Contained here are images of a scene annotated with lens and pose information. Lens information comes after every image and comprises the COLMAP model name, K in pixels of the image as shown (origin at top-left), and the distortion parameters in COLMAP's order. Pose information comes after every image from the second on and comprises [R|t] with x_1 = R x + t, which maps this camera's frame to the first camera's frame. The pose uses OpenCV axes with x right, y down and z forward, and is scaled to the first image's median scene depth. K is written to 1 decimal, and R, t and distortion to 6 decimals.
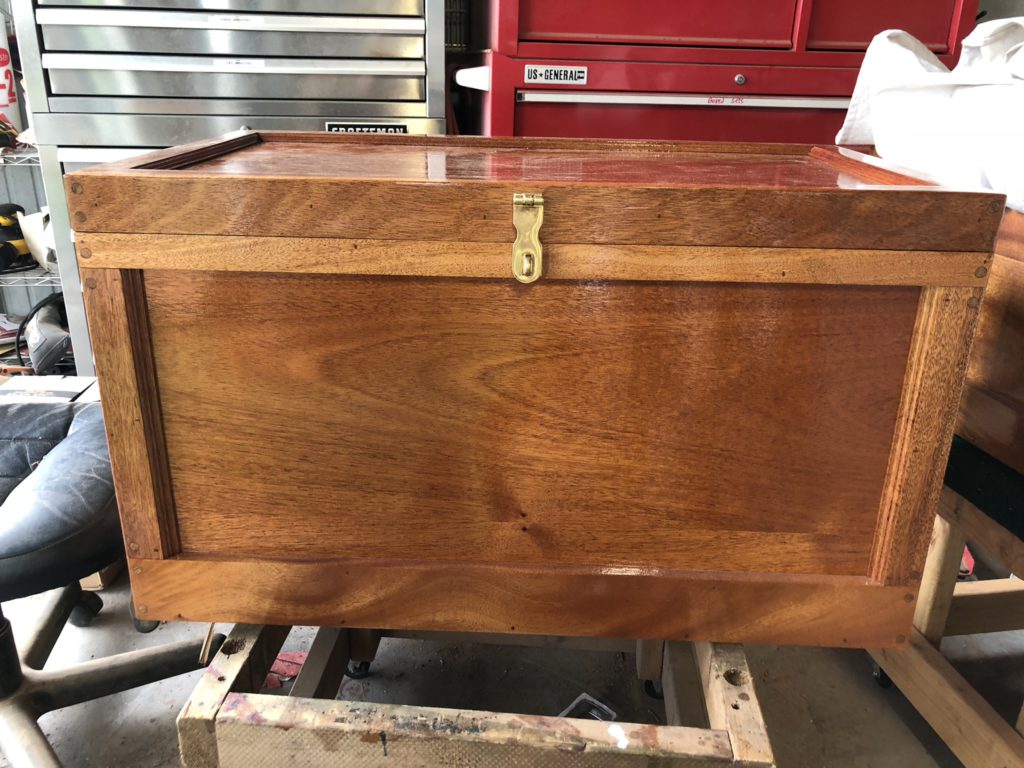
lens RADIAL K [[840.9, 0, 512.0], [0, 840.9, 384.0], [0, 0, 1]] dist [0.014692, -0.008798]
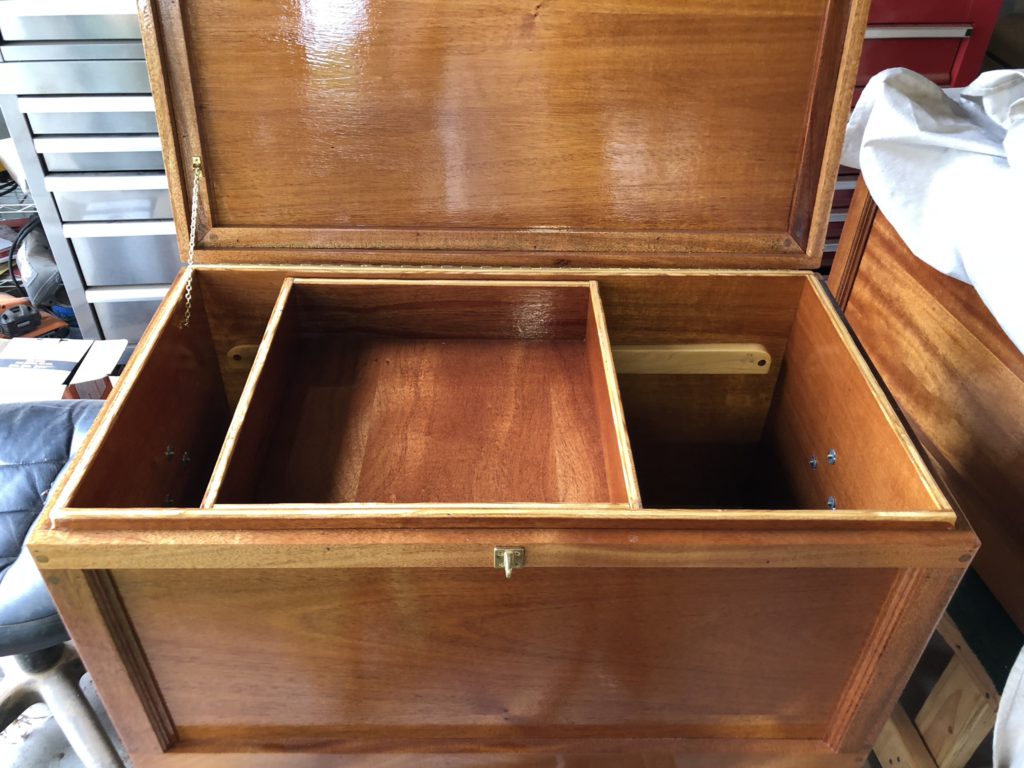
lens RADIAL K [[765.8, 0, 512.0], [0, 765.8, 384.0], [0, 0, 1]] dist [0.016816, 0.005008]
pose [[0.999683, -0.014420, 0.020634, 0.009253], [0.009412, 0.974331, 0.224923, -0.468315], [-0.023348, -0.224658, 0.974158, 0.157208]]
